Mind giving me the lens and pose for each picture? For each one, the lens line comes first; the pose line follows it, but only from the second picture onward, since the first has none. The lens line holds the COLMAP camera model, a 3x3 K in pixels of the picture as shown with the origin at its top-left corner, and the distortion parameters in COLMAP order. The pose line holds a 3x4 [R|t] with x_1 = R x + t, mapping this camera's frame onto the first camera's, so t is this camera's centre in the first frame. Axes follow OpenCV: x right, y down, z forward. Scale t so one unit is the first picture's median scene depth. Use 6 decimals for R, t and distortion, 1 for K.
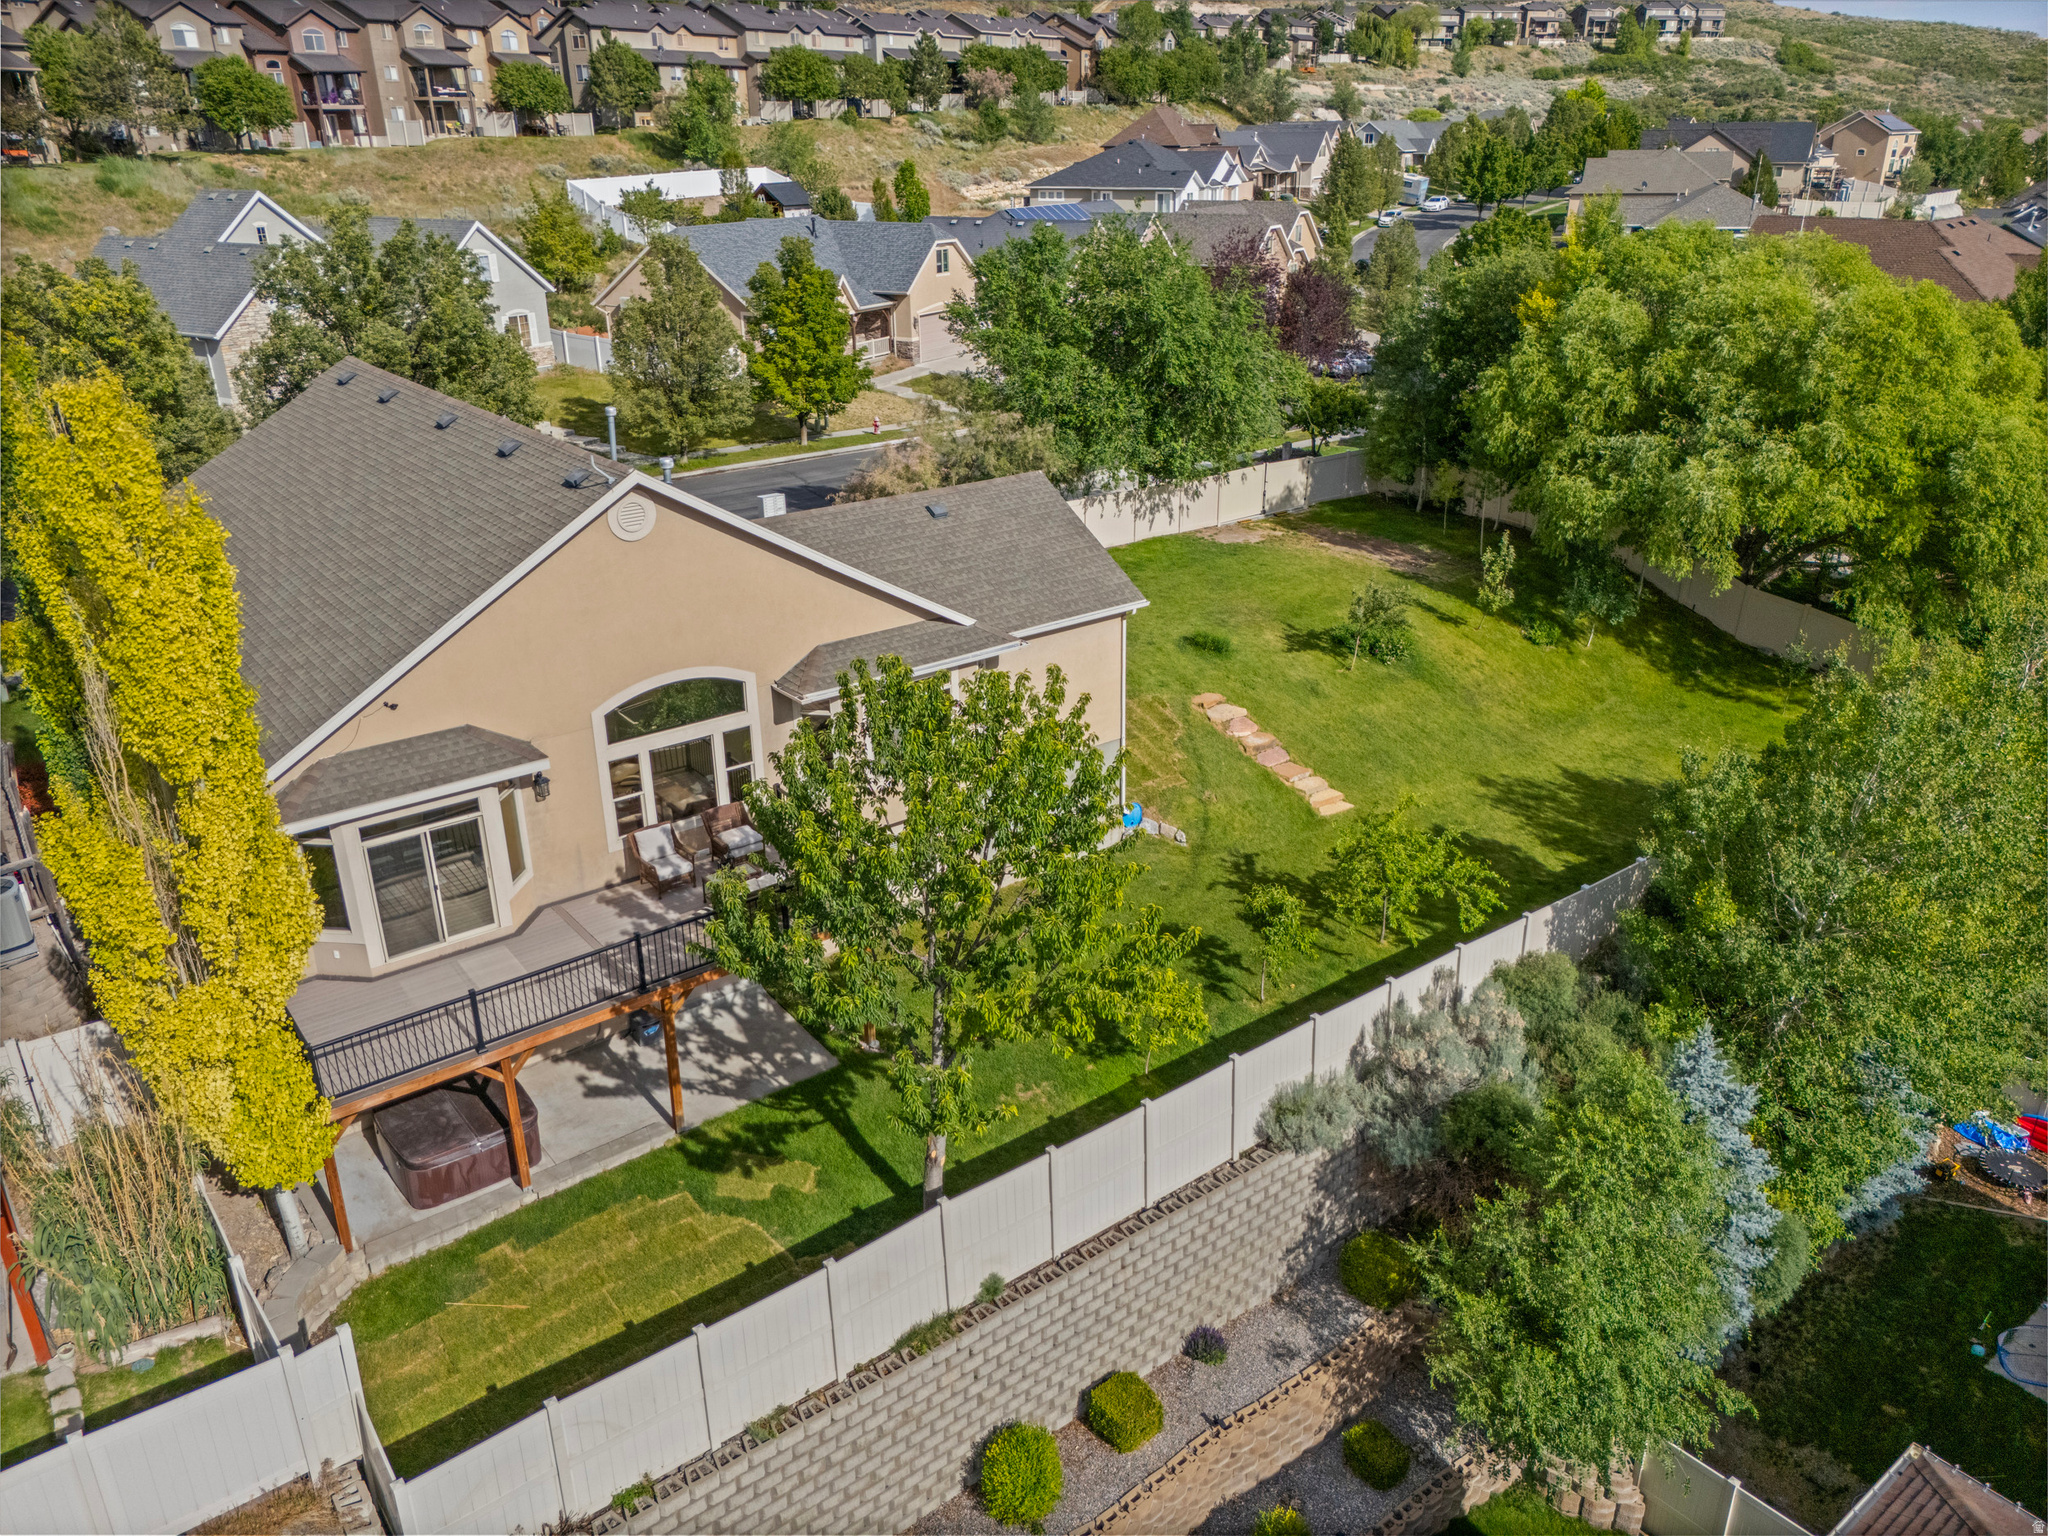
lens RADIAL K [[1512.0, 0, 1032.8], [0, 1512.0, 760.3], [0, 0, 1]] dist [0.066853, -0.056253]
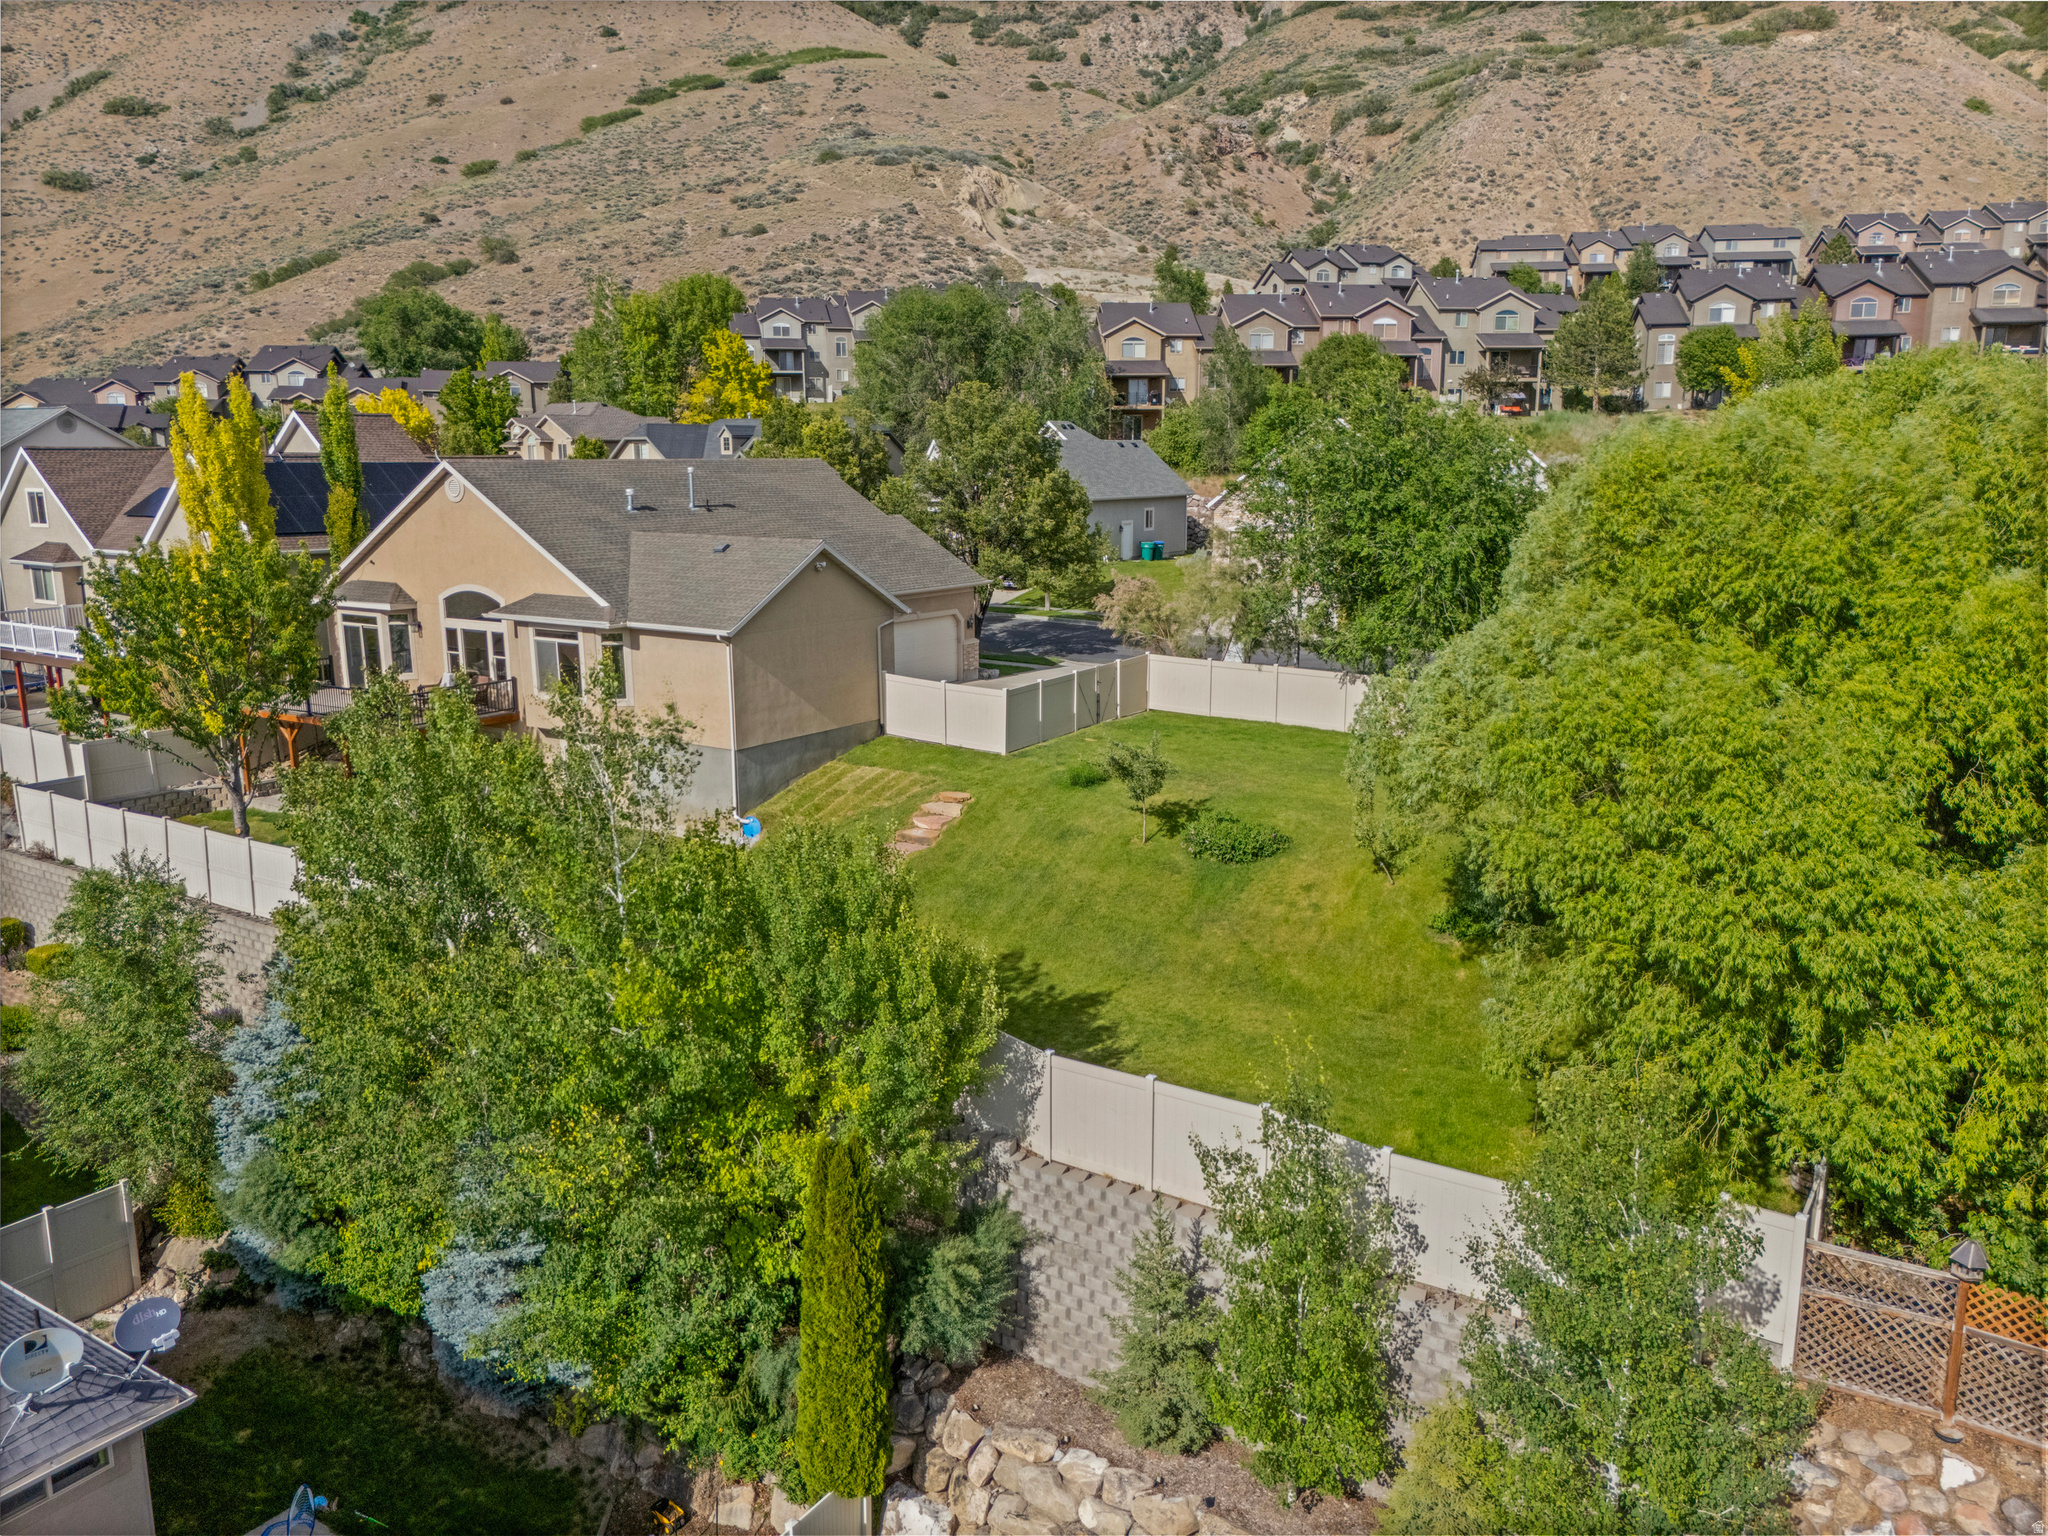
lens RADIAL K [[1506.3, 0, 1026.2], [0, 1506.3, 762.5], [0, 0, 1]] dist [0.068257, -0.057121]
pose [[0.324160, 0.199870, -0.924647, 0.795839], [-0.368102, 0.927044, 0.071340, -0.113314], [0.871448, 0.317239, 0.374083, 0.488352]]
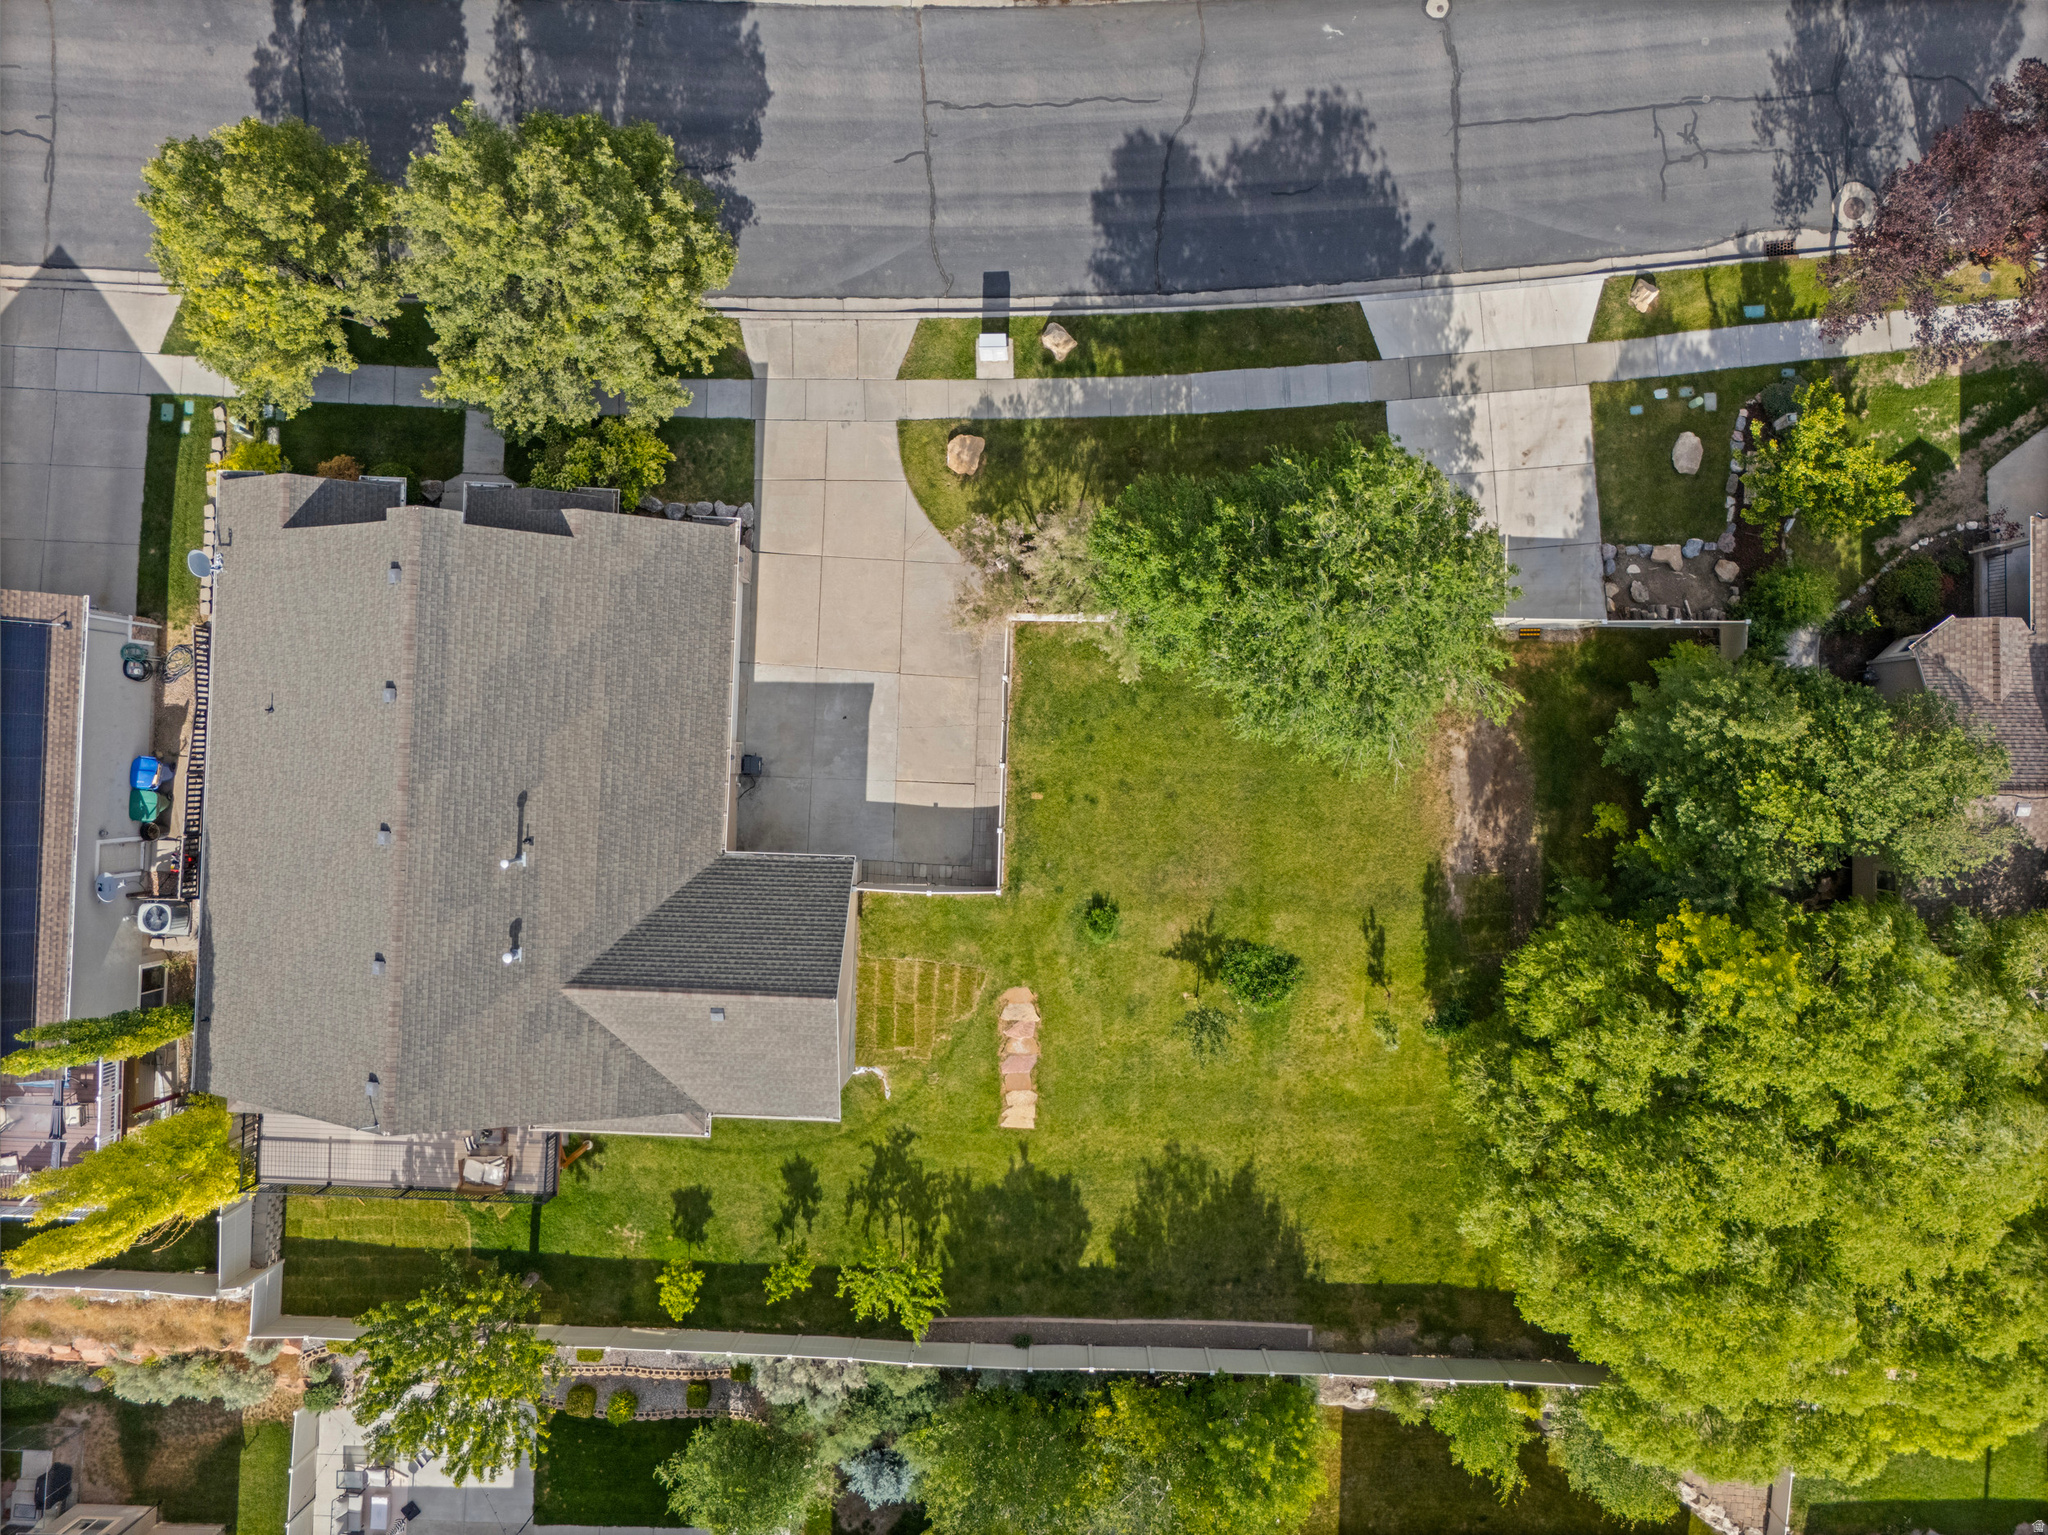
lens RADIAL K [[1505.2, 0, 1025.7], [0, 1505.2, 766.8], [0, 0, 1]] dist [0.063679, -0.052281]
pose [[0.766157, 0.642644, -0.003471, 0.003242], [-0.239040, 0.289987, 0.926697, -0.915491], [0.596543, -0.709166, 0.375793, 0.505261]]
